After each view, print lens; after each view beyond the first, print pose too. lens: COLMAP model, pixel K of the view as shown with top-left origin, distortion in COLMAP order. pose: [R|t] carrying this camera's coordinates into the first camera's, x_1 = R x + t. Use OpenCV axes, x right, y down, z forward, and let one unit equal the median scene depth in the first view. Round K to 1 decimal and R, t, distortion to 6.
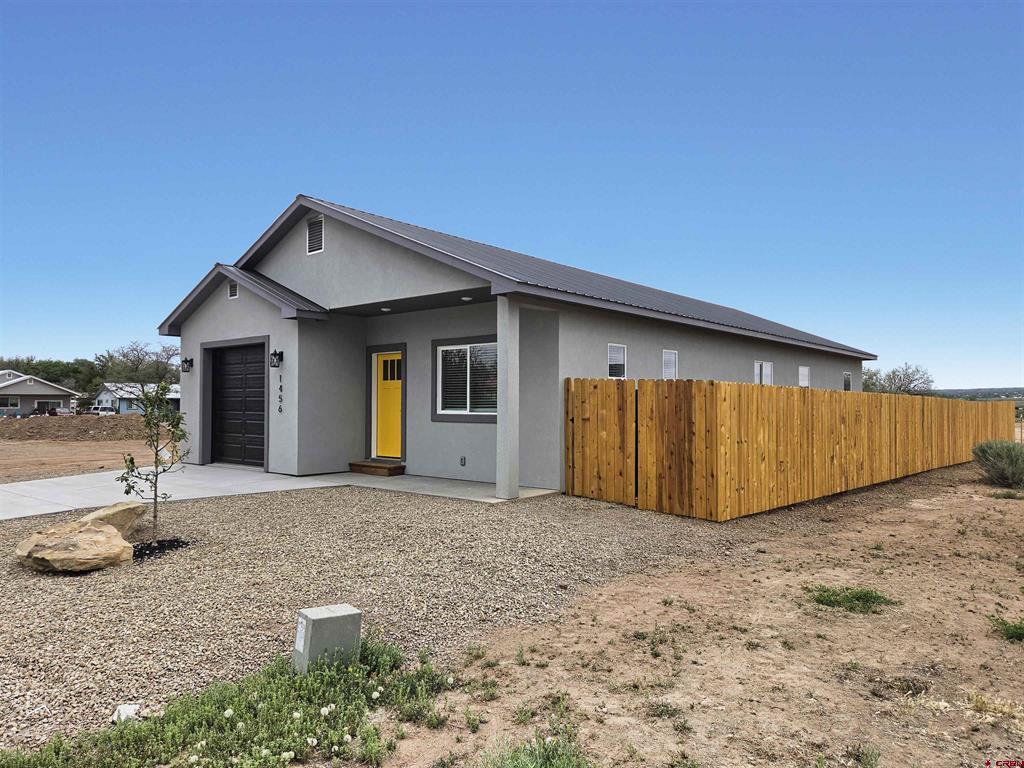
lens RADIAL K [[701.2, 0, 511.3], [0, 701.2, 381.6], [0, 0, 1]] dist [0.039518, -0.015932]
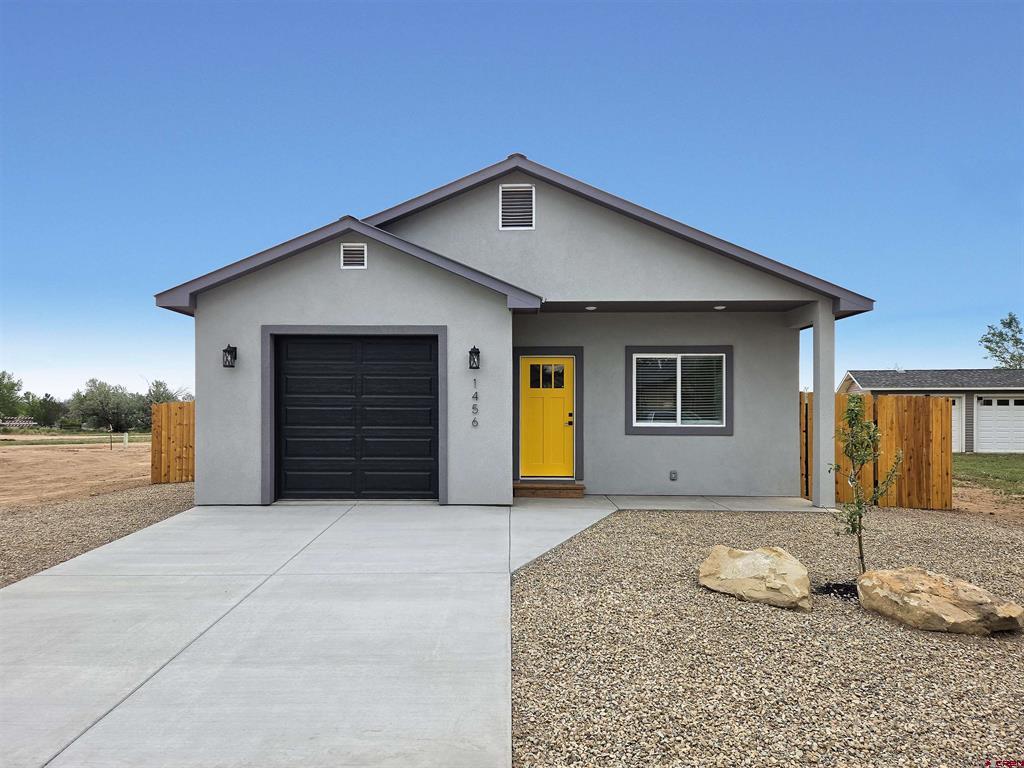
lens RADIAL K [[701.2, 0, 508.2], [0, 701.2, 403.9], [0, 0, 1]] dist [0.039518, -0.015932]
pose [[0.772234, 0.009150, 0.635272, -0.820124], [-0.021358, 0.999705, 0.011563, 0.008958], [-0.634979, -0.022498, 0.772202, 0.389554]]
